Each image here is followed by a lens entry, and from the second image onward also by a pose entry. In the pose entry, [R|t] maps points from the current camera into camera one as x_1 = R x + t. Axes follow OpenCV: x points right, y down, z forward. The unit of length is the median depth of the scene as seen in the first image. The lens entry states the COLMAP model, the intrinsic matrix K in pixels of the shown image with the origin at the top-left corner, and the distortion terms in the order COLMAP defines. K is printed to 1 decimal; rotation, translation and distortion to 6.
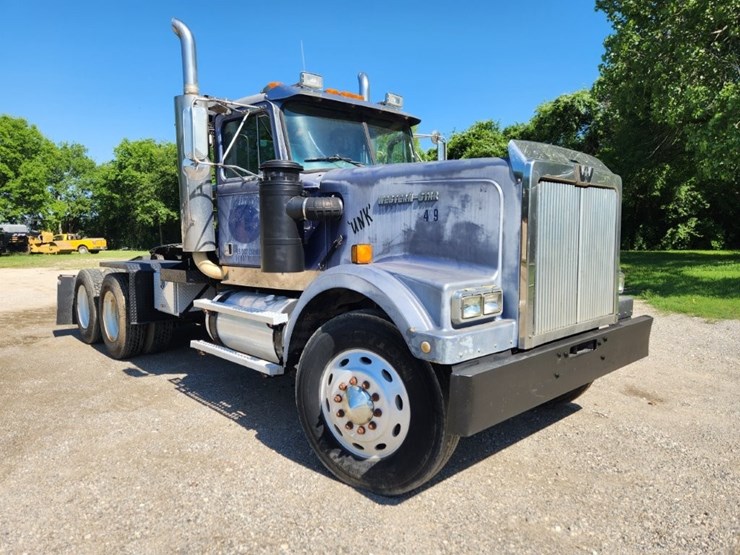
lens RADIAL K [[506.6, 0, 360.4], [0, 506.6, 282.2], [0, 0, 1]] dist [0.059648, -0.056563]
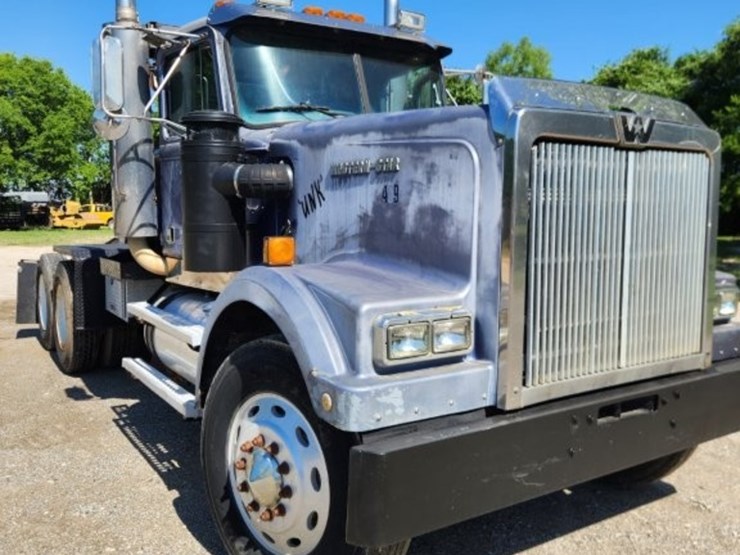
lens RADIAL K [[675.3, 0, 370.0], [0, 675.3, 277.5], [0, 0, 1]] dist [0.072346, -0.096100]
pose [[0.987424, 0.027161, -0.155743, 0.213837], [-0.025577, 0.999599, 0.012163, -0.028424], [0.156011, -0.008026, 0.987723, 0.112401]]
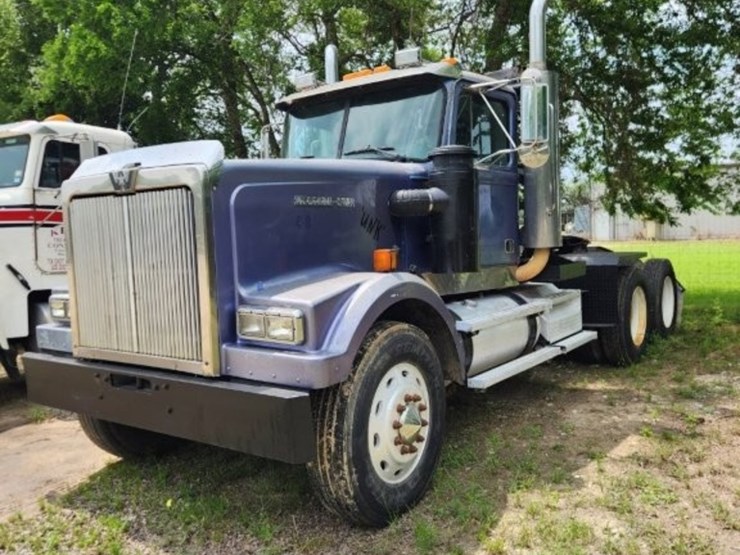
lens RADIAL K [[675.3, 0, 370.0], [0, 675.3, 277.5], [0, 0, 1]] dist [0.072346, -0.096100]
pose [[0.195352, 0.069647, -0.978257, 1.392534], [-0.056301, 0.996627, 0.059712, -0.117842], [0.979116, 0.043412, 0.198614, 1.000457]]
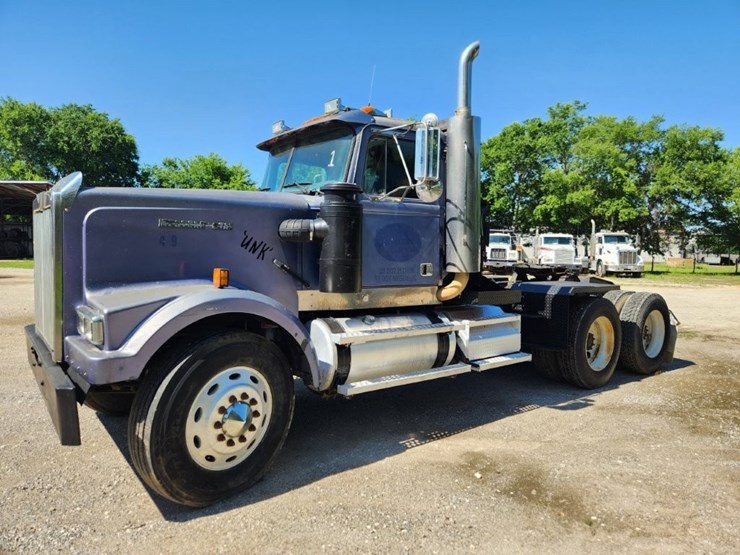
lens RADIAL K [[503.8, 0, 367.3], [0, 503.8, 272.3], [0, 0, 1]] dist [0.046527, -0.000933]
pose [[-0.089226, 0.060868, -0.994150, 1.261971], [-0.112329, 0.991148, 0.070766, -0.183373], [0.989657, 0.117986, -0.081599, 1.536664]]
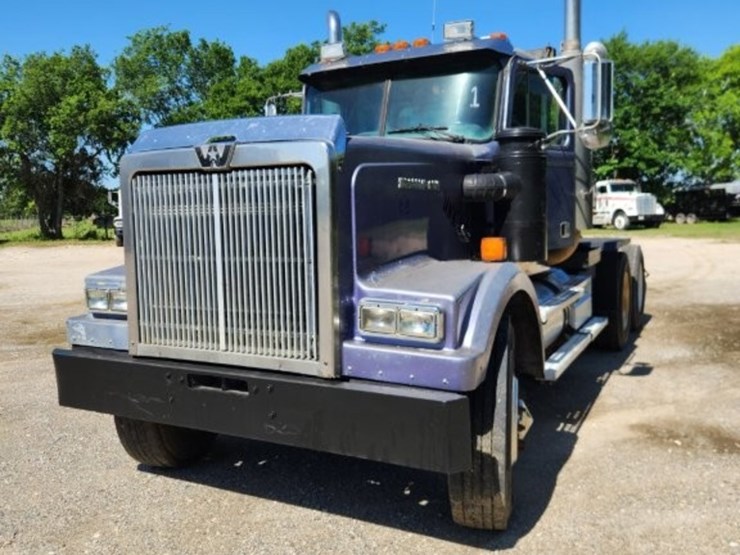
lens RADIAL K [[675.3, 0, 370.0], [0, 675.3, 277.5], [0, 0, 1]] dist [0.072346, -0.096100]
pose [[0.328445, 0.100309, -0.939182, 1.241191], [-0.067110, 0.994310, 0.082728, -0.110293], [0.942136, 0.035858, 0.333308, 0.749788]]
